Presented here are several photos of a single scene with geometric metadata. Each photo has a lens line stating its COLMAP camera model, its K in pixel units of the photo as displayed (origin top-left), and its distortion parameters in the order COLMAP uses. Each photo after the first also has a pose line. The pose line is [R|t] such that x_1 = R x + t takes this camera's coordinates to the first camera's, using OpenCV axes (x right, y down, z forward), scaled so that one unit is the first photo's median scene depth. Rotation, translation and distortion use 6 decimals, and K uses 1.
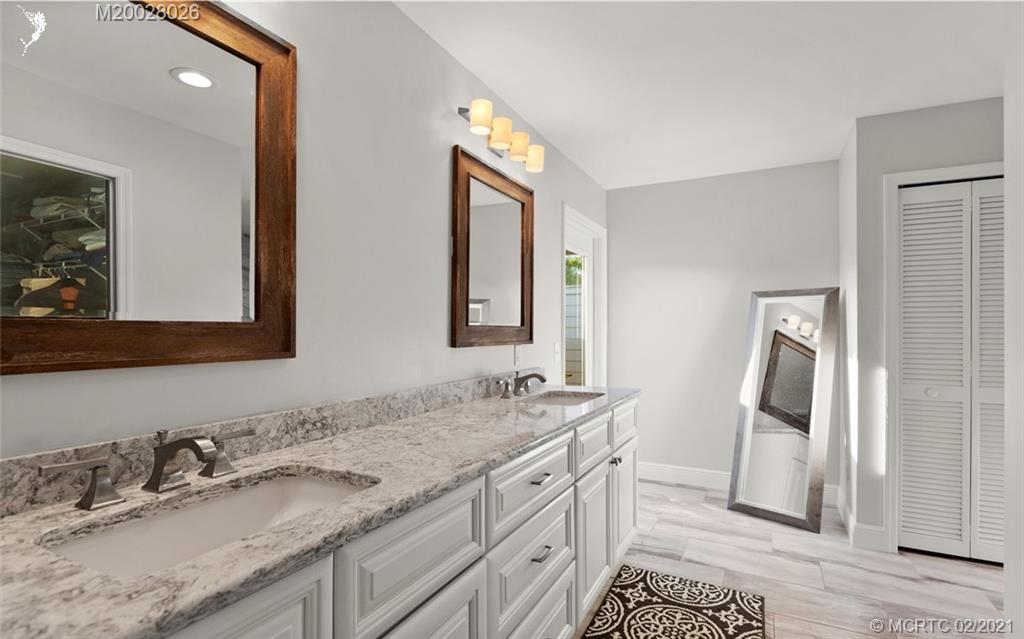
lens RADIAL K [[489.9, 0, 514.2], [0, 489.9, 322.5], [0, 0, 1]] dist [0.000872, 0.000369]
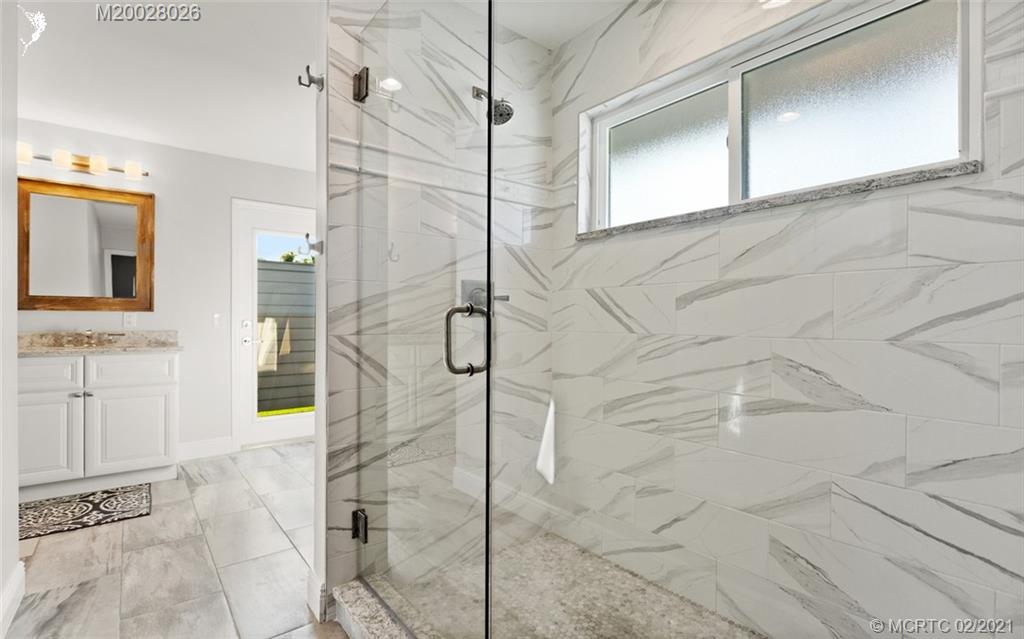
lens RADIAL K [[489.9, 0, 512.5], [0, 489.9, 317.6], [0, 0, 1]] dist [0.000872, 0.000369]
pose [[0.904623, 0.007290, -0.426151, 1.786685], [-0.001556, 0.999904, 0.013802, 0.047761], [0.426210, -0.011822, 0.904547, 0.273955]]
